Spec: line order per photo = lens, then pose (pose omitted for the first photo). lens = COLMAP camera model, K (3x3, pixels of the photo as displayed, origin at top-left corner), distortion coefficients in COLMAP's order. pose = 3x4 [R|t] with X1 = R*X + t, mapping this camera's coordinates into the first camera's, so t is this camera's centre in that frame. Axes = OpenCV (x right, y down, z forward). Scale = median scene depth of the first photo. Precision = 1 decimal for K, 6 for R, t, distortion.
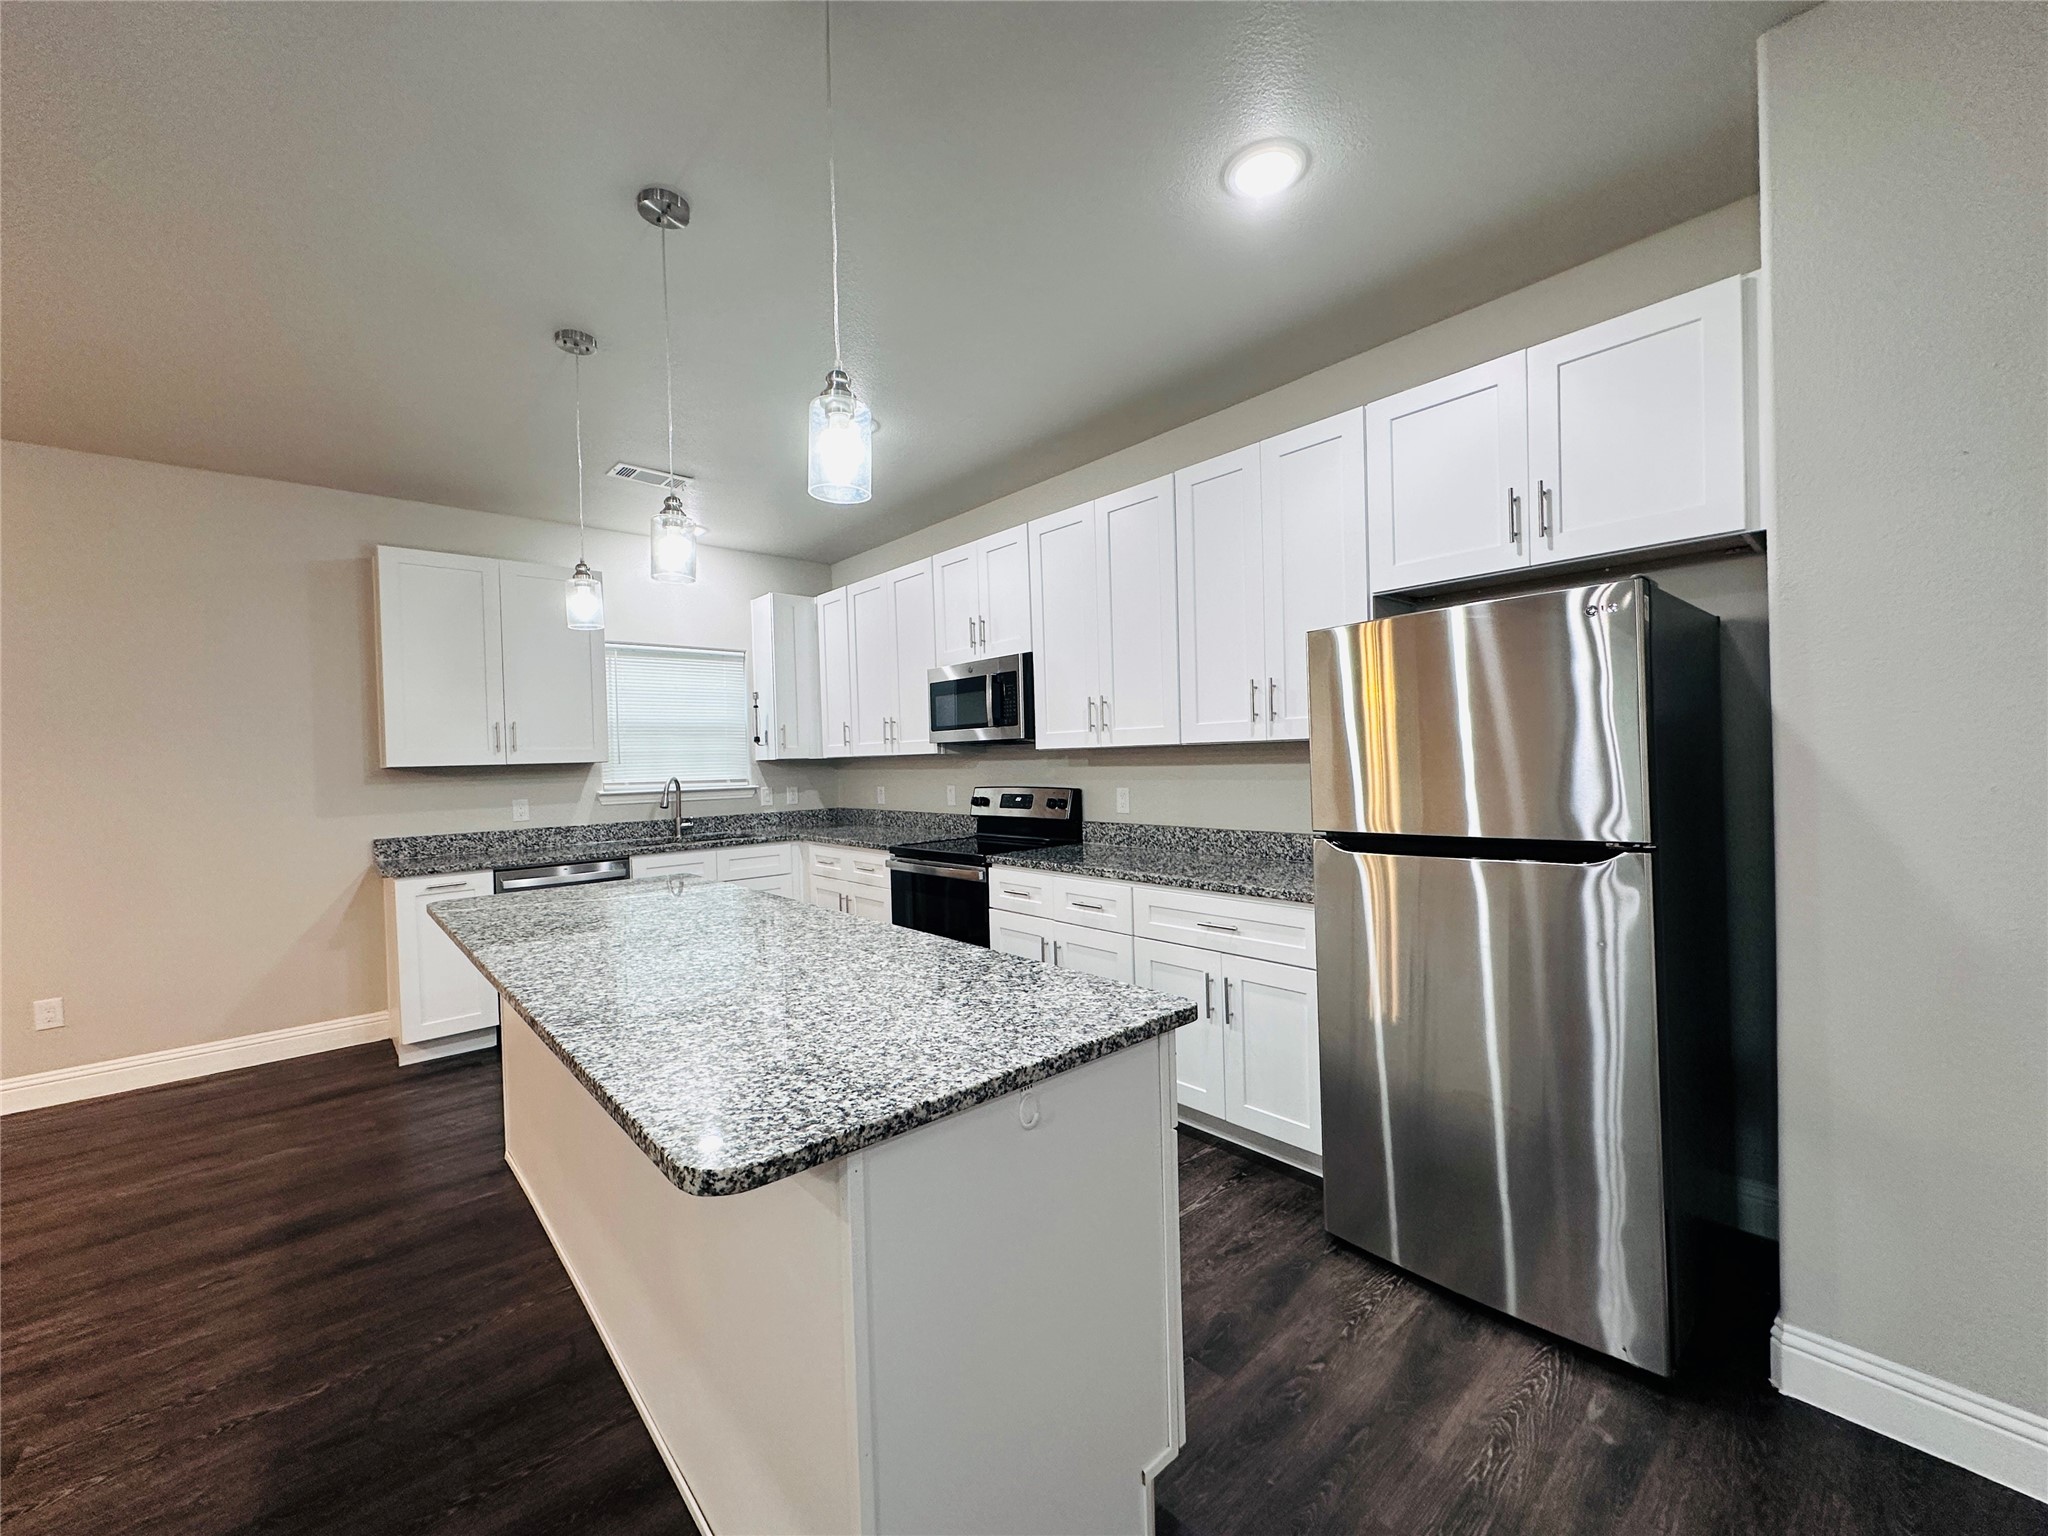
lens RADIAL K [[821.3, 0, 1020.2], [0, 821.3, 764.9], [0, 0, 1]] dist [-0.000616, -0.000240]
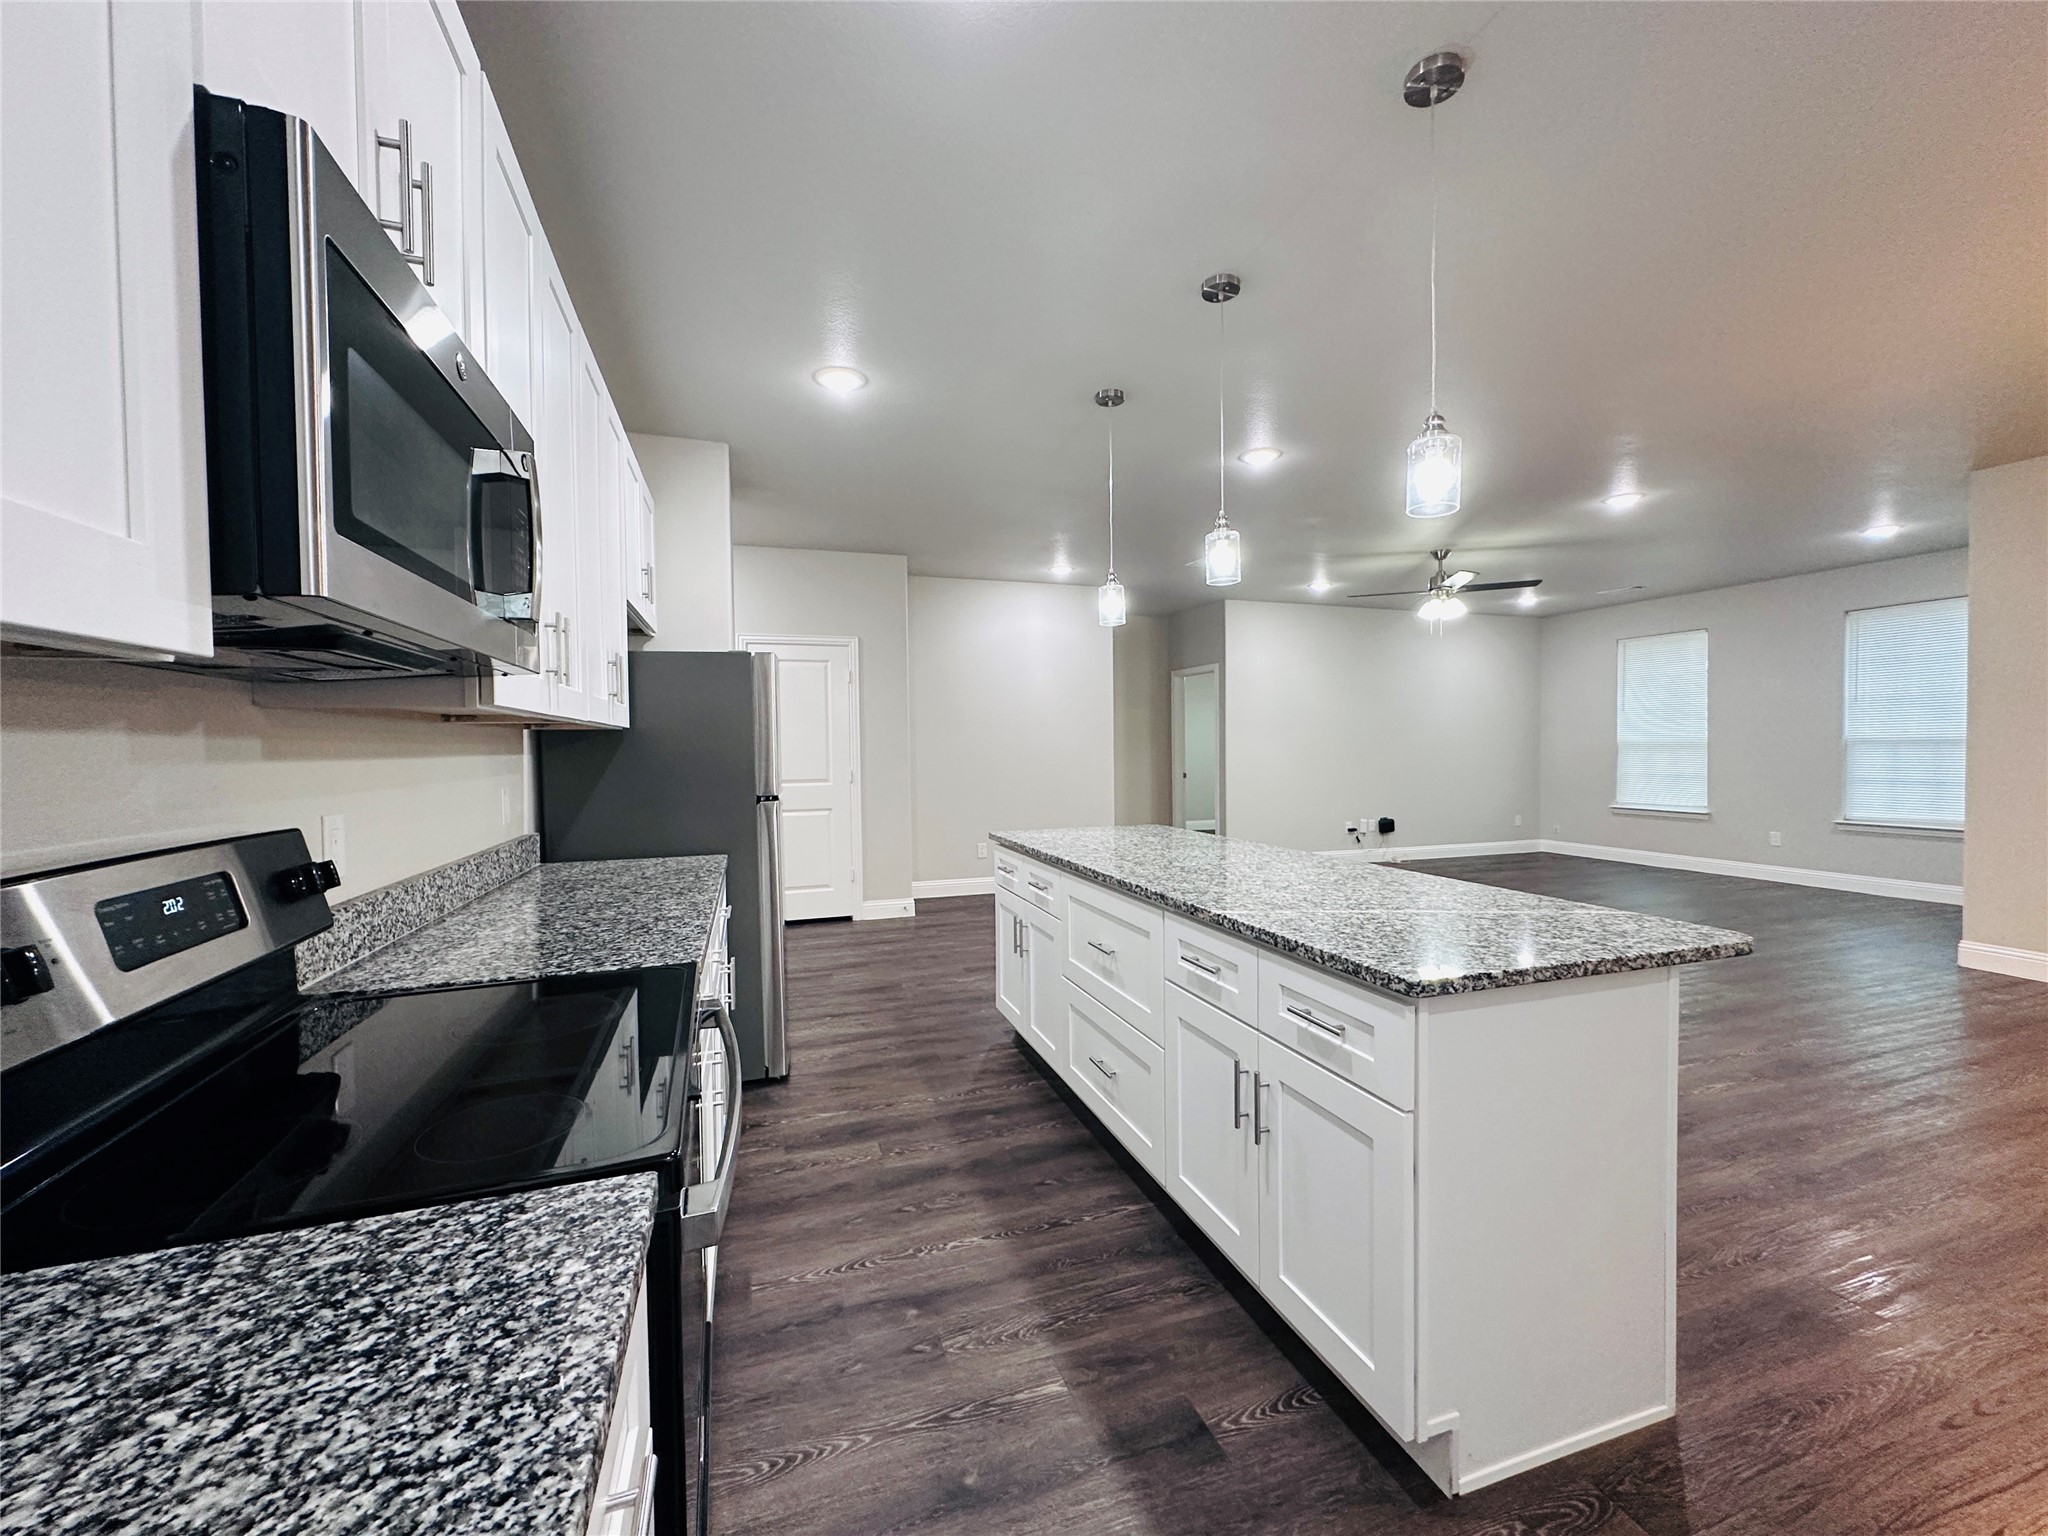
lens RADIAL K [[821.3, 0, 1015.4], [0, 821.3, 762.4], [0, 0, 1]] dist [-0.000616, -0.000240]
pose [[-0.923149, 0.031582, 0.383143, -0.308977], [0.041700, 0.998966, 0.018129, 0.008858], [-0.382174, 0.032713, -0.923511, 1.190703]]
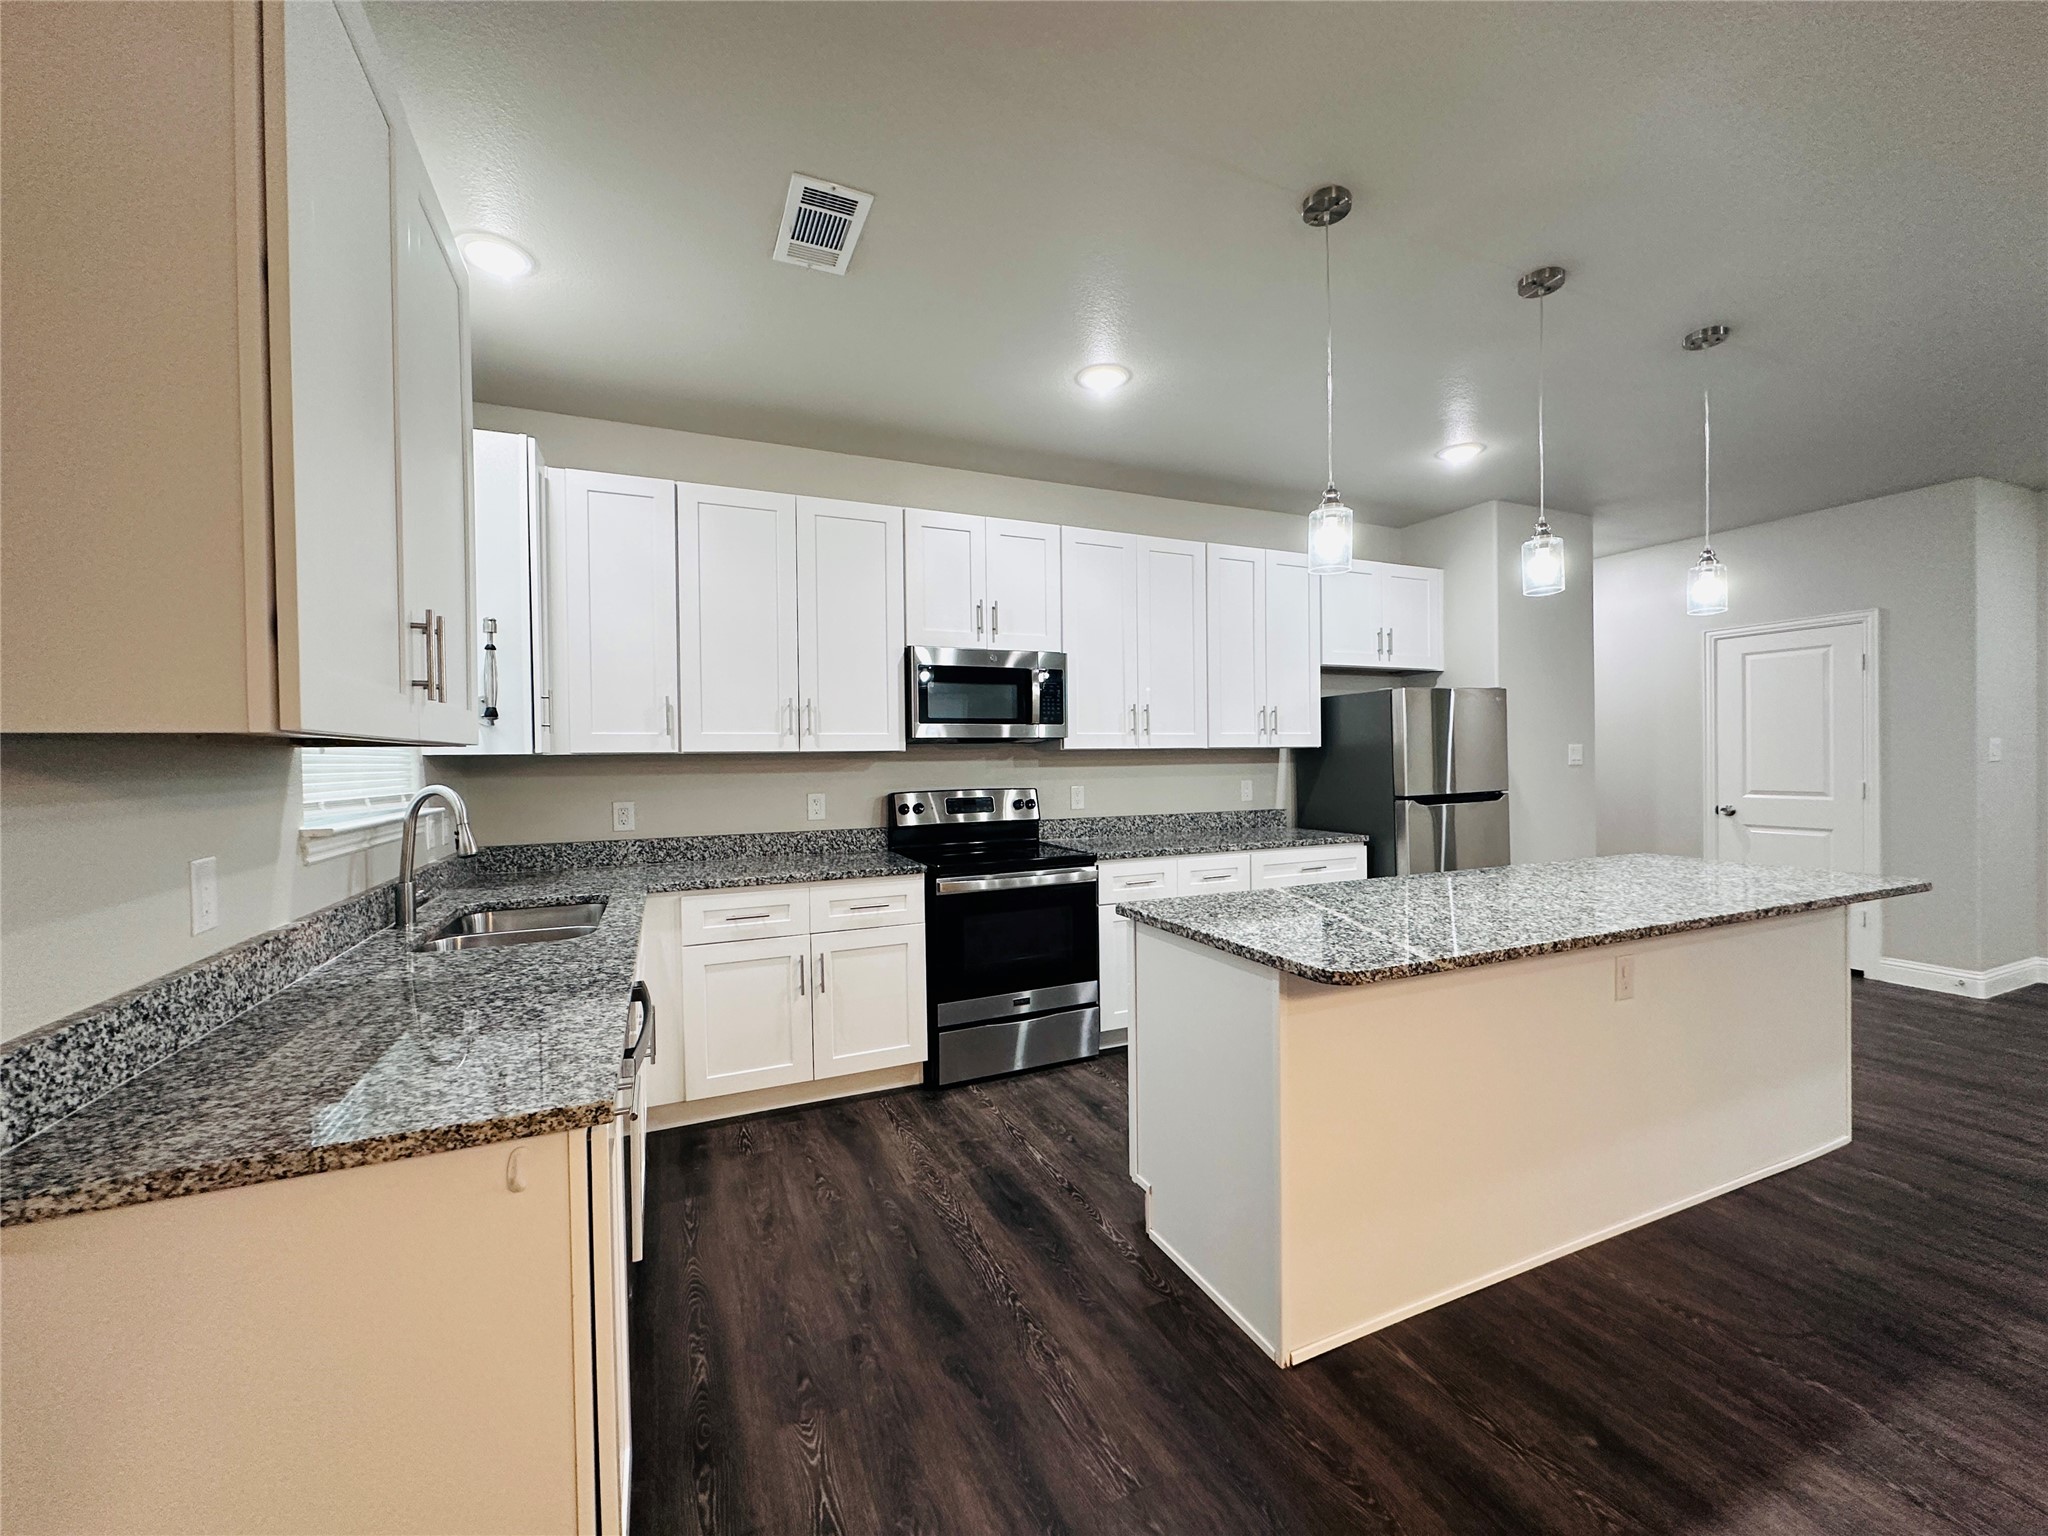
lens RADIAL K [[821.3, 0, 1025.2], [0, 821.3, 764.5], [0, 0, 1]] dist [-0.000616, -0.000240]
pose [[0.296898, 0.017183, 0.954754, -0.919556], [0.013834, 0.999656, -0.022293, 0.021446], [-0.954809, 0.019827, 0.296559, 0.708641]]
